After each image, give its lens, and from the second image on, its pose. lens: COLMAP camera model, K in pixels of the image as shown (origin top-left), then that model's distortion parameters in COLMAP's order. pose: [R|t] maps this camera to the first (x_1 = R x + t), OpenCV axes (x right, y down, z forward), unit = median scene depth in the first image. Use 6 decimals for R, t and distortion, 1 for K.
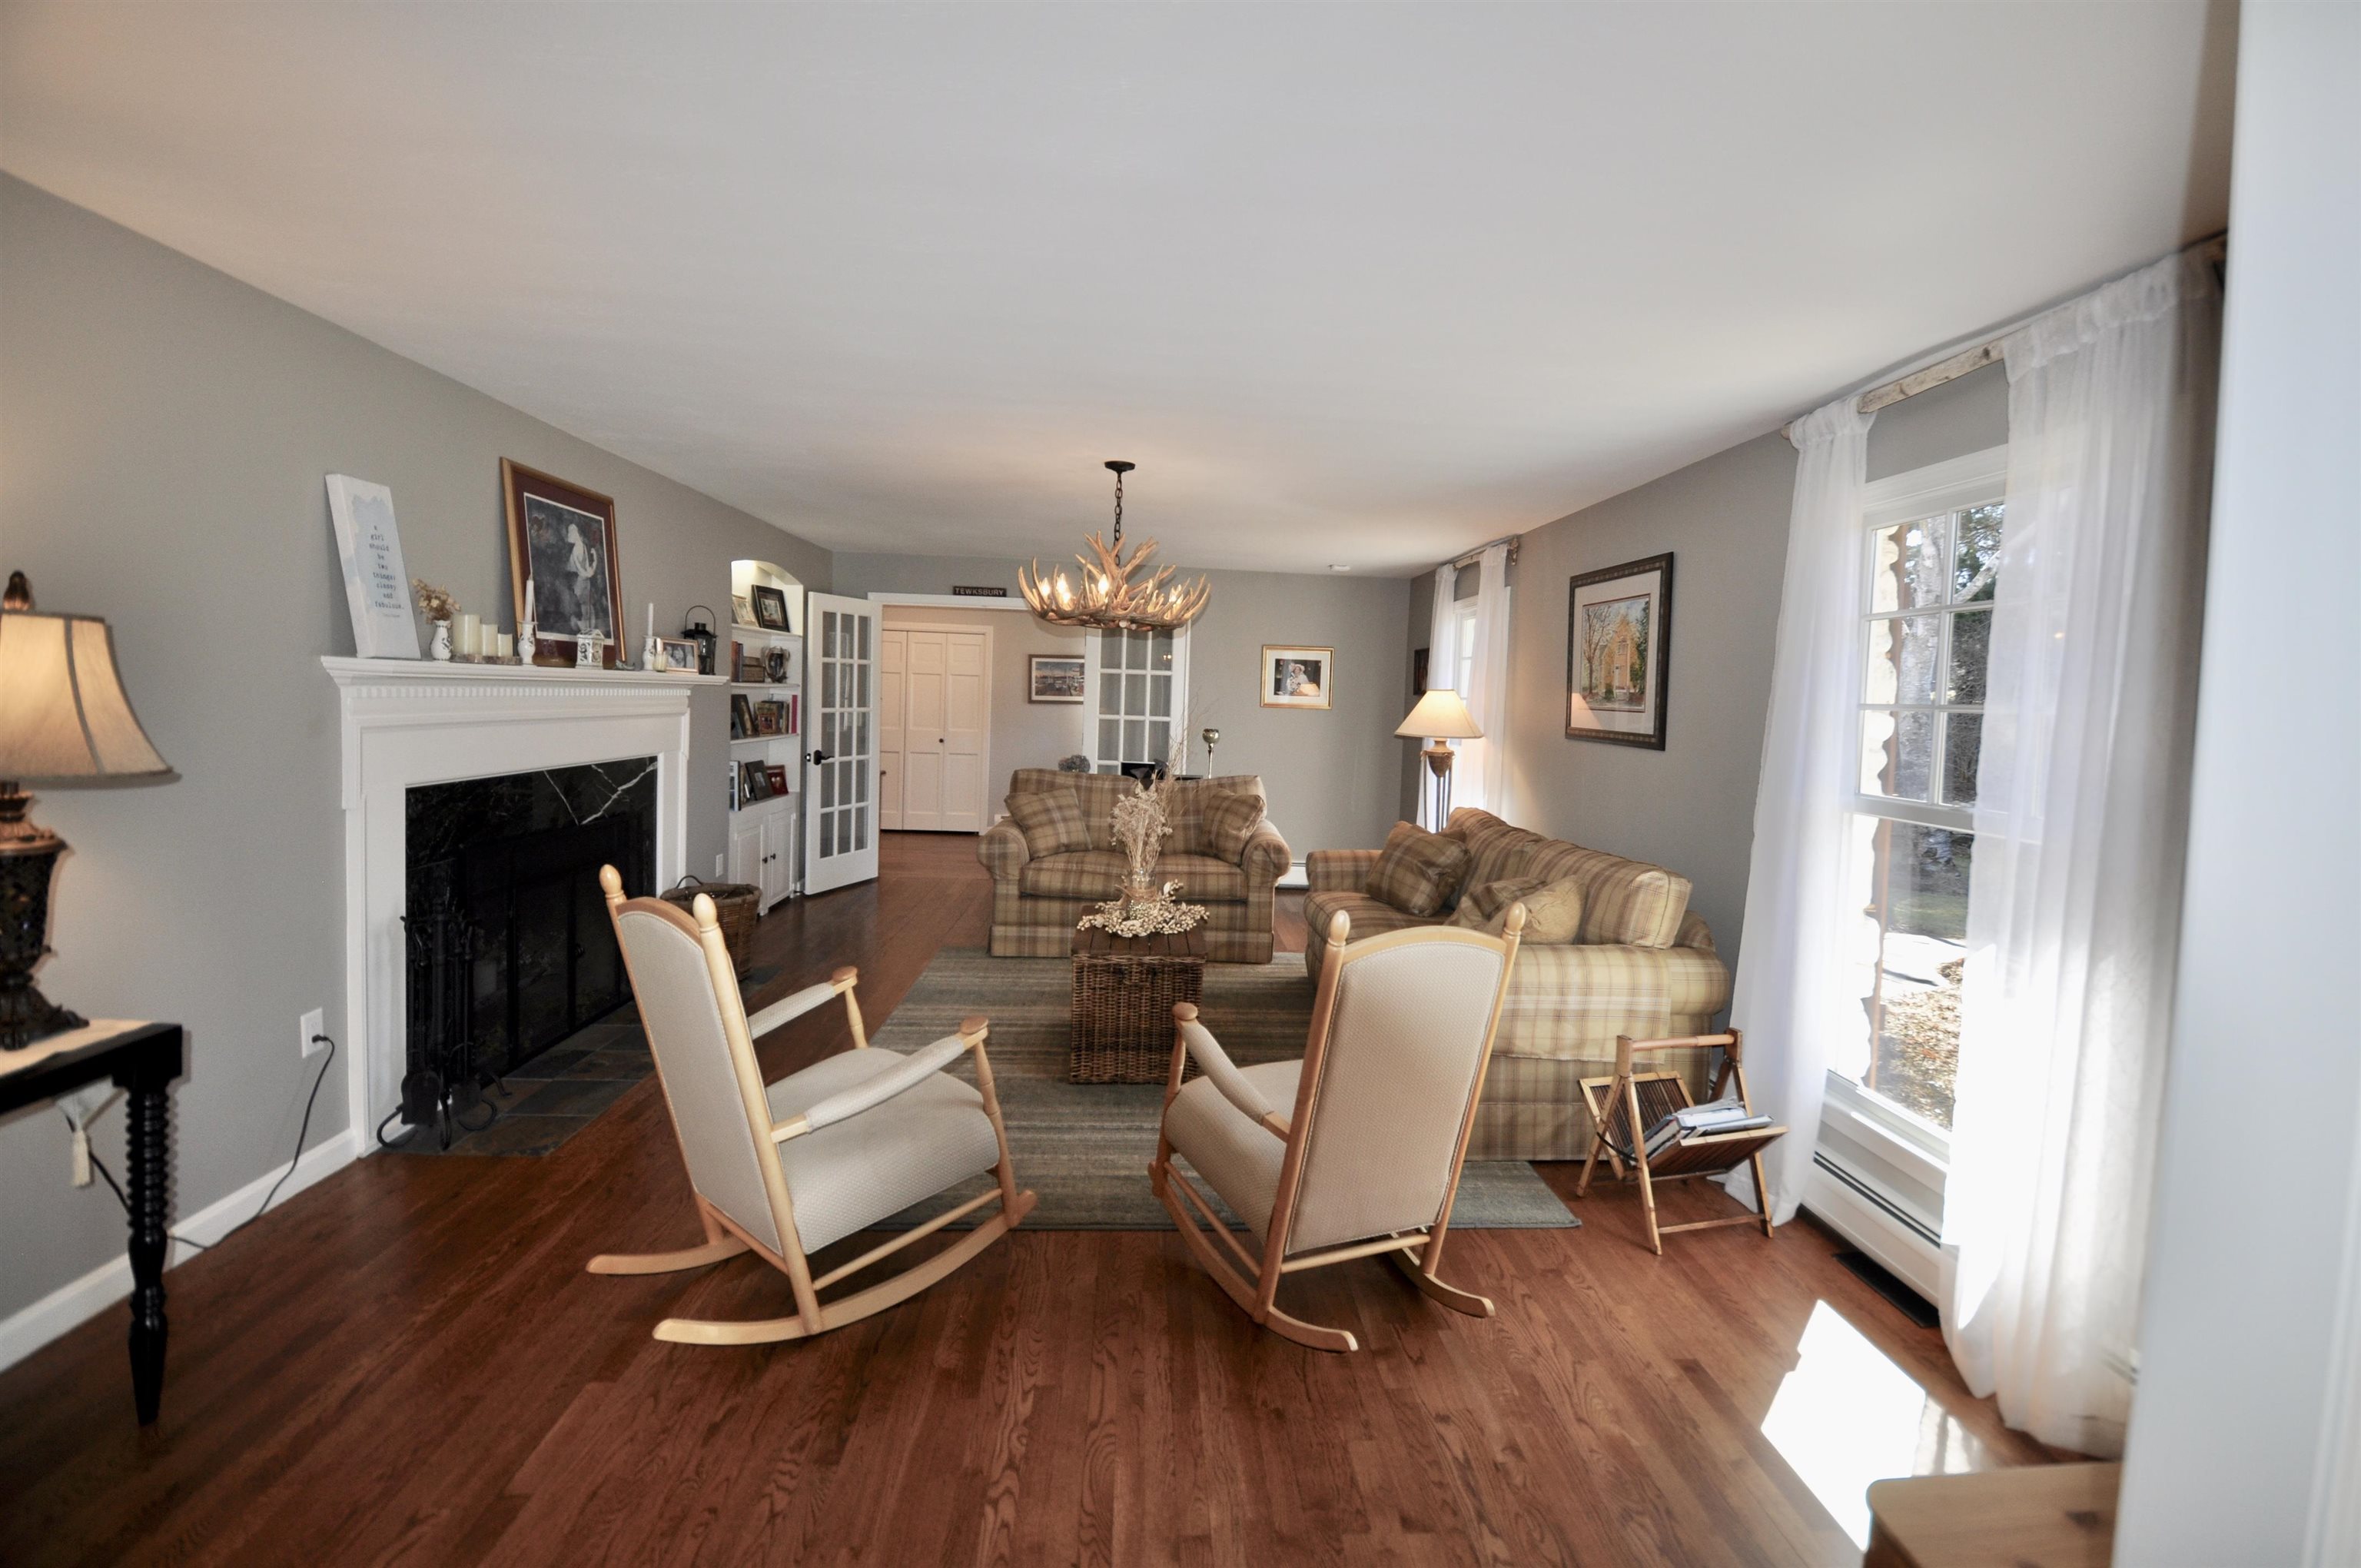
lens RADIAL K [[1038.5, 0, 1222.4], [0, 1038.5, 743.5], [0, 0, 1]] dist [-0.002142, -0.000395]
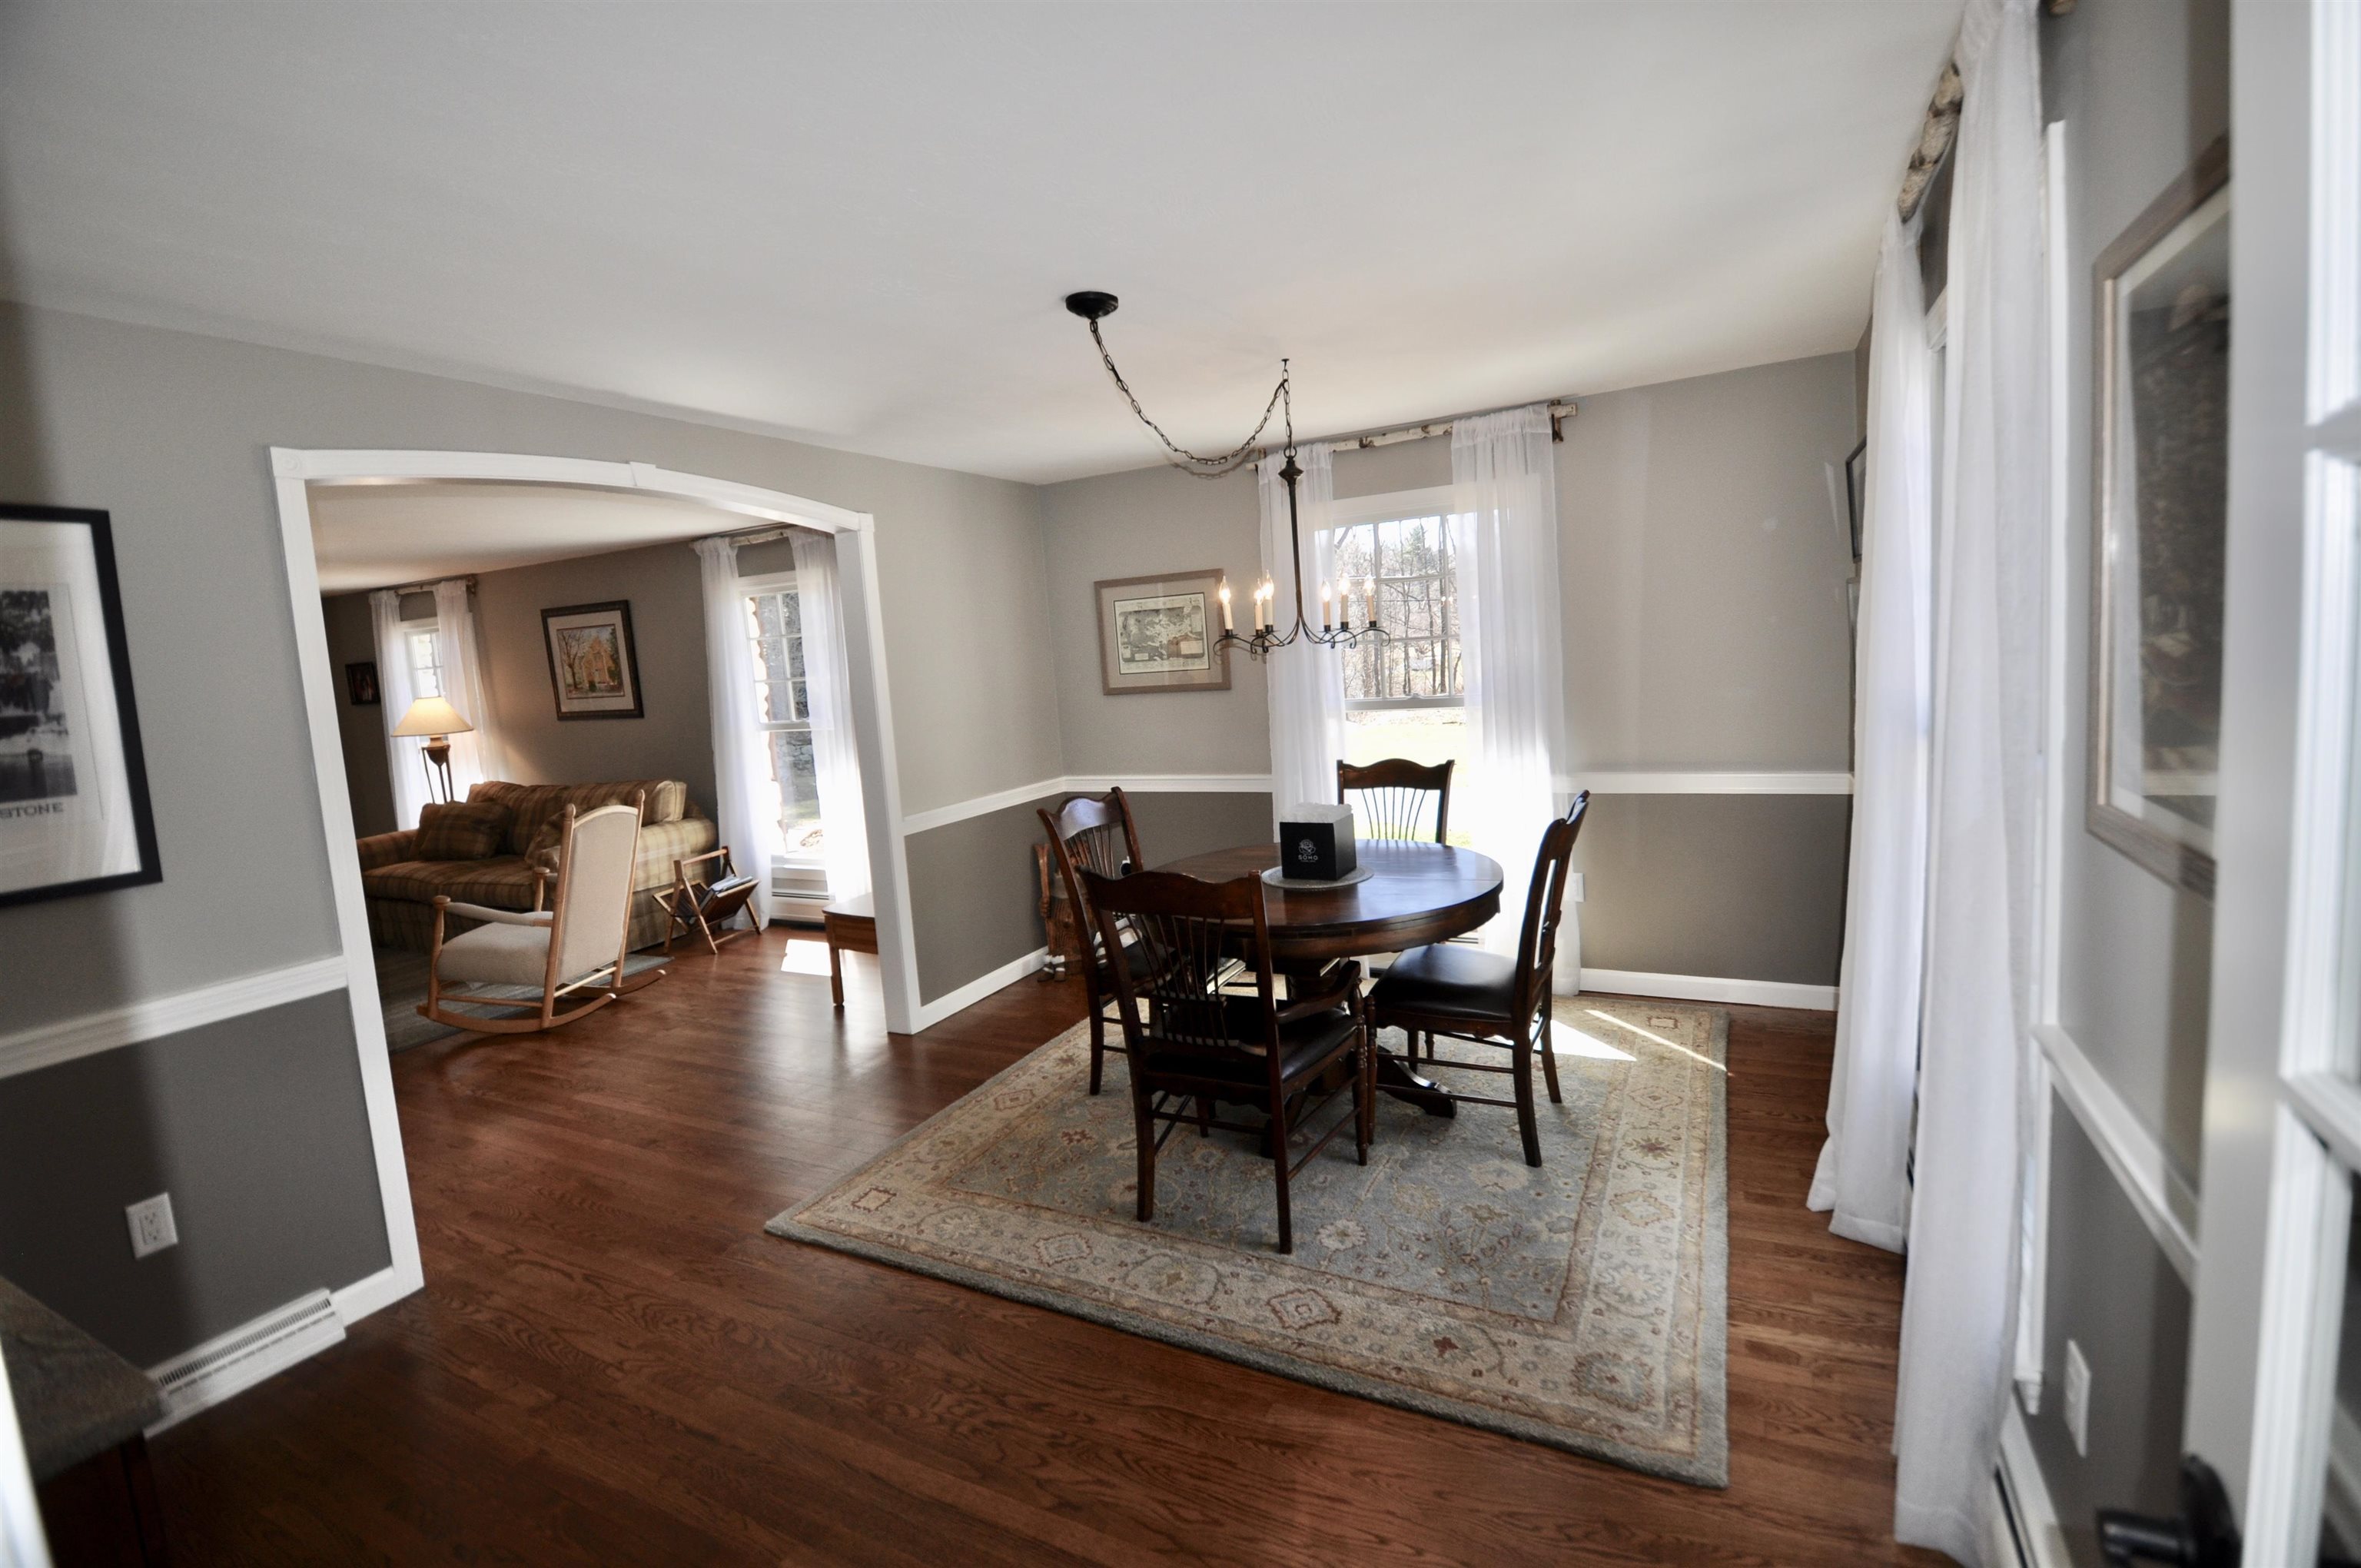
lens RADIAL K [[1038.5, 0, 1222.4], [0, 1038.5, 743.5], [0, 0, 1]] dist [-0.002142, -0.000395]
pose [[0.513870, -0.158796, 0.843043, -0.658044], [0.127941, 0.985914, 0.107722, -0.016172], [-0.848274, 0.052504, 0.526949, -0.866264]]
